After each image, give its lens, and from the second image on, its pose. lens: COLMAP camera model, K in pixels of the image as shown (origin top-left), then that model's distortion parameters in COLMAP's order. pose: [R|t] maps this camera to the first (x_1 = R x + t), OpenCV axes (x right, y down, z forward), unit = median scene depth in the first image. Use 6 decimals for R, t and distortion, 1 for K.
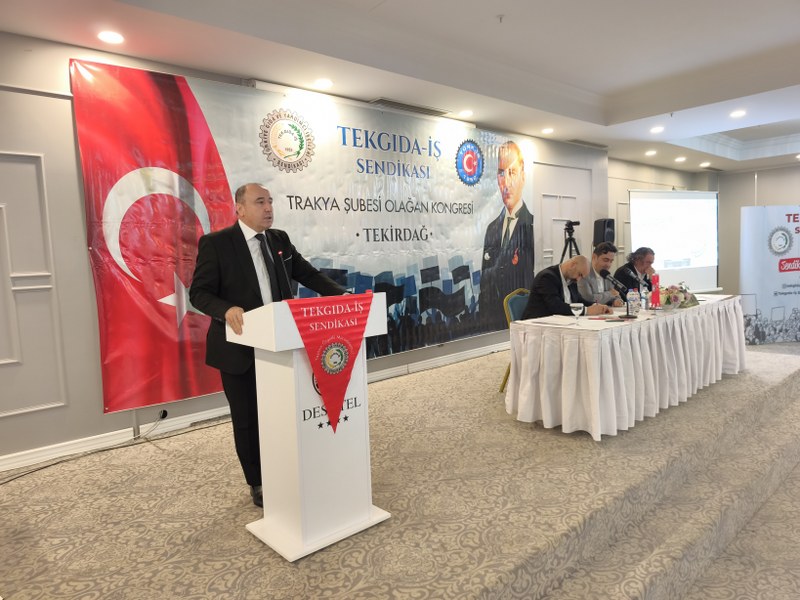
lens RADIAL K [[543.9, 0, 401.6], [0, 543.9, 307.6], [0, 0, 1]] dist [0.027263, -0.034948]
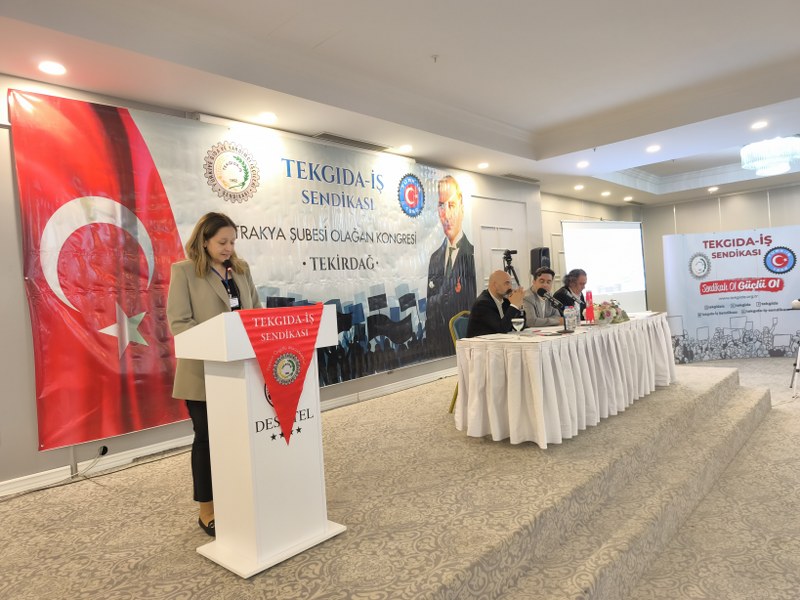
lens RADIAL K [[543.9, 0, 401.2], [0, 543.9, 305.0], [0, 0, 1]] dist [0.027263, -0.034948]
pose [[0.994740, -0.029625, 0.098053, -0.003067], [0.037310, 0.996295, -0.077485, 0.027831], [-0.095394, 0.080736, 0.992160, -0.015812]]
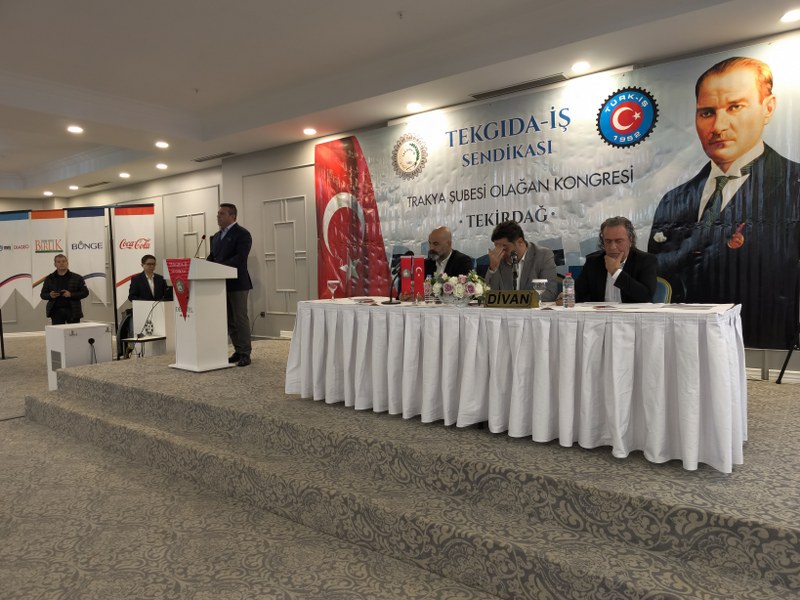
lens RADIAL K [[543.9, 0, 403.8], [0, 543.9, 300.9], [0, 0, 1]] dist [0.027263, -0.034948]
pose [[0.186286, 0.092285, -0.978152, 1.024204], [-0.085495, 0.993325, 0.077435, -0.046105], [0.978769, 0.069202, 0.192933, 0.668030]]
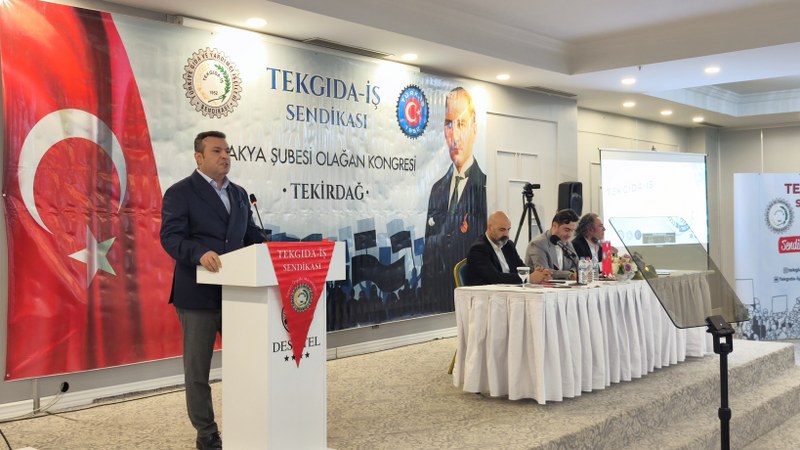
lens RADIAL K [[849.5, 0, 402.3], [0, 849.5, 230.1], [0, 0, 1]] dist [0.041730, 0.000000]
pose [[0.991542, 0.027674, 0.126798, -0.064634], [-0.015705, 0.995406, -0.094444, 0.052746], [-0.128829, 0.091654, 0.987422, -0.346645]]
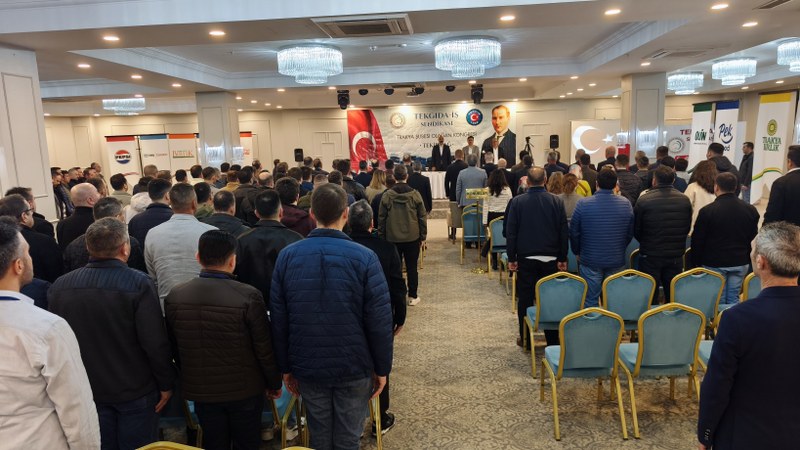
lens RADIAL K [[545.3, 0, 403.0], [0, 545.3, 230.6], [0, 0, 1]] dist [0.017916, -0.023669]
pose [[0.701732, 0.129549, -0.700564, 2.224949], [-0.064114, 0.990822, 0.119003, -0.007129], [0.709551, -0.038592, 0.703597, -1.425188]]
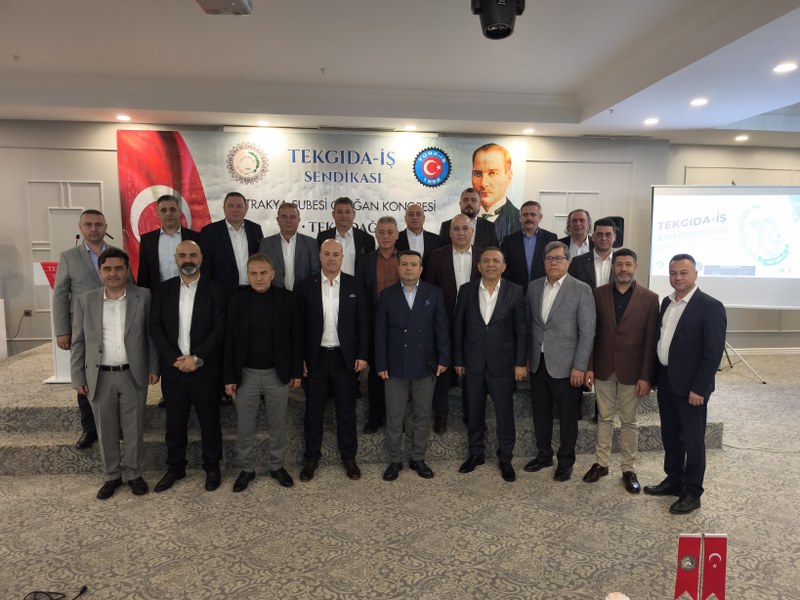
lens RADIAL K [[543.9, 0, 407.0], [0, 543.9, 301.5], [0, 0, 1]] dist [0.027263, -0.034948]
pose [[0.805070, 0.121124, -0.580681, 0.949168], [-0.101162, 0.992625, 0.066797, -0.063831], [0.584490, 0.004966, 0.811386, 0.033431]]
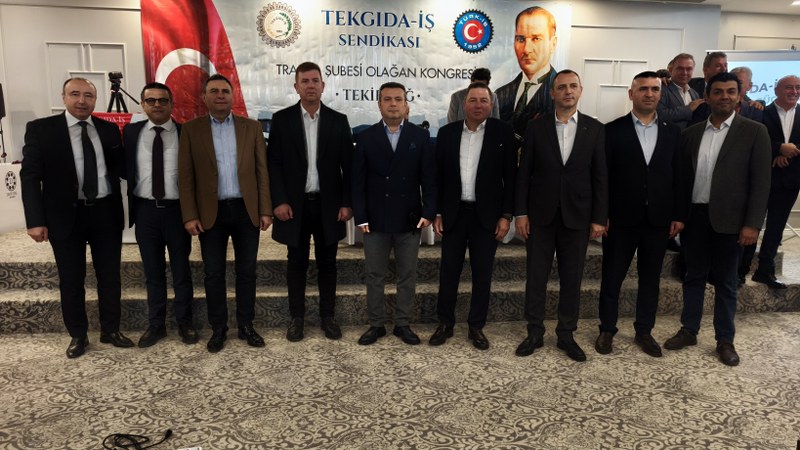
lens RADIAL K [[545.3, 0, 400.1], [0, 545.3, 229.3], [0, 0, 1]] dist [0.017916, -0.023669]
pose [[0.806685, 0.143040, -0.573410, 0.831283], [-0.102623, 0.989431, 0.102447, 0.036635], [0.582004, -0.023798, 0.812838, 0.016585]]
